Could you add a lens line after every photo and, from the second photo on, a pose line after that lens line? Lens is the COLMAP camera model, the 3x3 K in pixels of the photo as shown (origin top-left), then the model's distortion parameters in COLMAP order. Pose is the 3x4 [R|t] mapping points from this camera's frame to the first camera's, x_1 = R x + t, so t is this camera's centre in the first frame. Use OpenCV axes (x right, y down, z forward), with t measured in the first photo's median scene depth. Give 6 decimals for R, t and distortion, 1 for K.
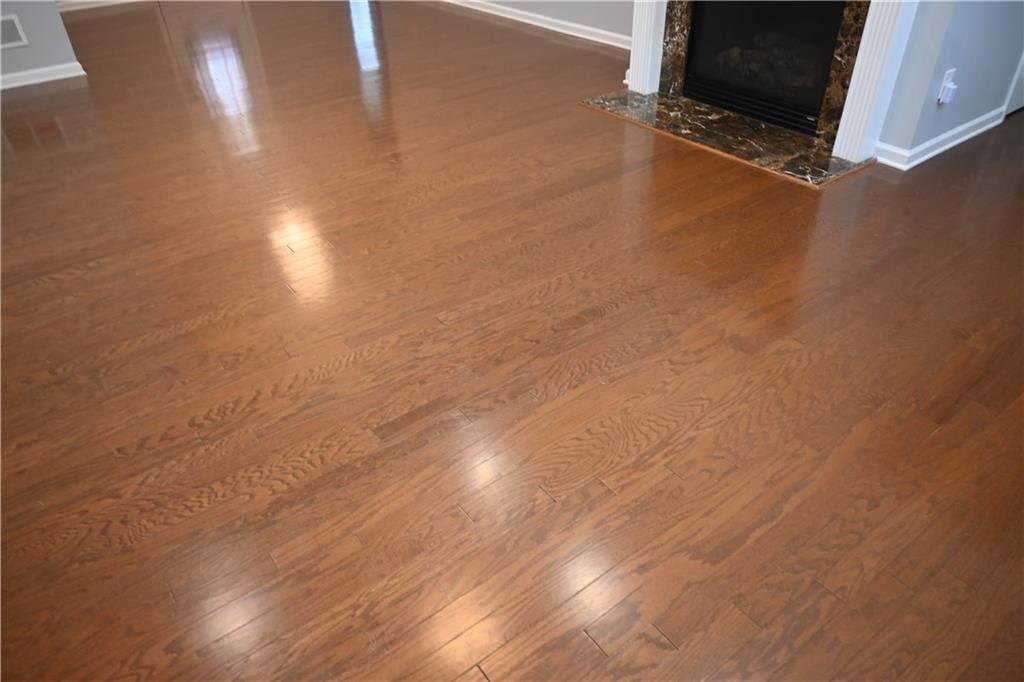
lens RADIAL K [[693.9, 0, 518.2], [0, 693.9, 340.0], [0, 0, 1]] dist [0.000228, -0.007016]
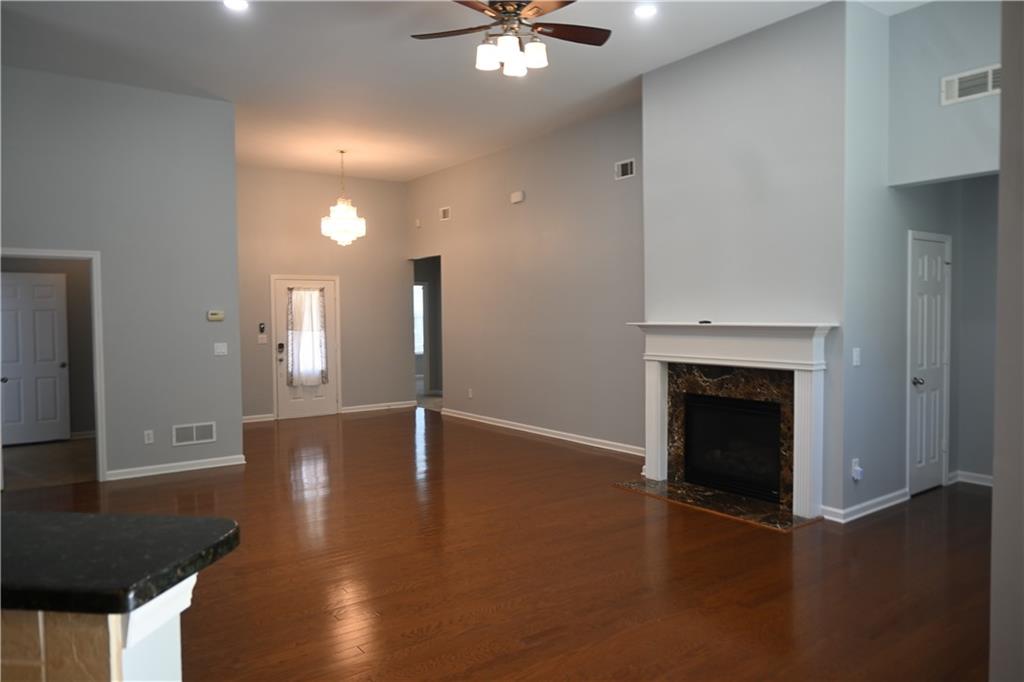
lens RADIAL K [[693.9, 0, 512.3], [0, 693.9, 342.7], [0, 0, 1]] dist [0.000228, -0.007016]
pose [[0.999696, 0.020743, -0.013364, -0.125565], [-0.024669, 0.827711, -0.560612, 0.265116], [-0.000567, 0.560771, 0.827971, -0.409650]]
